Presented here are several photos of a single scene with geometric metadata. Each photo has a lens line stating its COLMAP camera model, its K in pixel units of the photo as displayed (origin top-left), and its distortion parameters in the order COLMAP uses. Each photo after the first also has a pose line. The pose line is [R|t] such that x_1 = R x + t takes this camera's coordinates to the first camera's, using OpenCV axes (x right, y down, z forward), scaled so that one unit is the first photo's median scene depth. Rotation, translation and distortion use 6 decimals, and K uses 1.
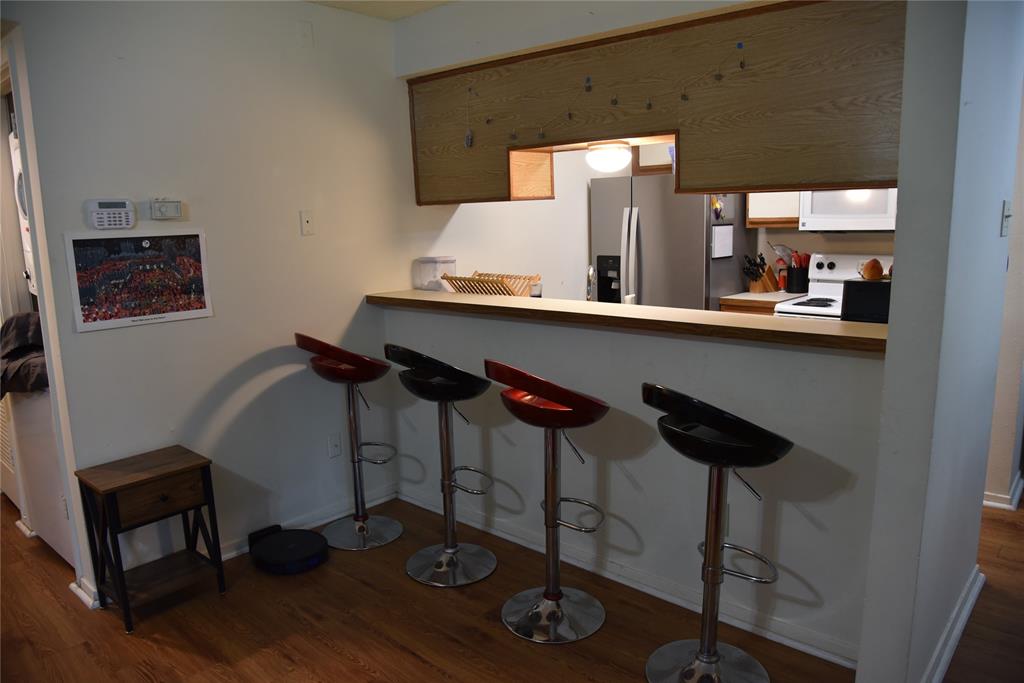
lens RADIAL K [[706.3, 0, 511.9], [0, 706.3, 351.4], [0, 0, 1]] dist [-0.050320, 0.012965]
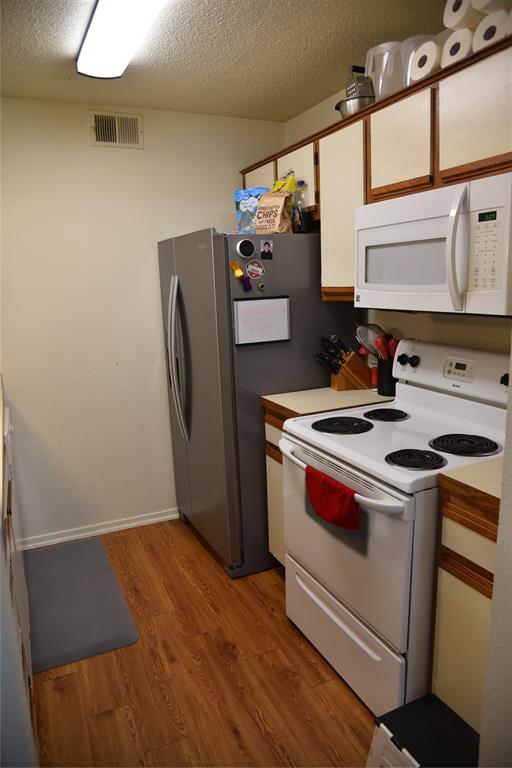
lens RADIAL K [[529.7, 0, 255.1], [0, 529.7, 385.3], [0, 0, 1]] dist [-0.050320, 0.012965]
pose [[0.920248, 0.065089, -0.385885, 0.512556], [-0.055034, 0.997796, 0.037060, -0.110512], [0.387447, -0.012868, 0.921802, 0.492997]]
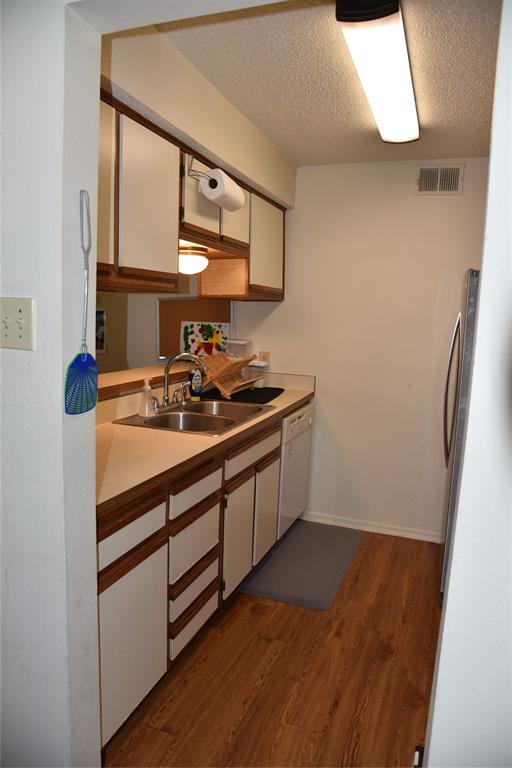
lens RADIAL K [[529.7, 0, 258.0], [0, 529.7, 382.7], [0, 0, 1]] dist [-0.050320, 0.012965]
pose [[0.355021, 0.149329, -0.922855, 0.706231], [-0.200754, 0.976308, 0.080749, -0.125756], [0.913049, 0.156599, 0.376588, 0.568656]]
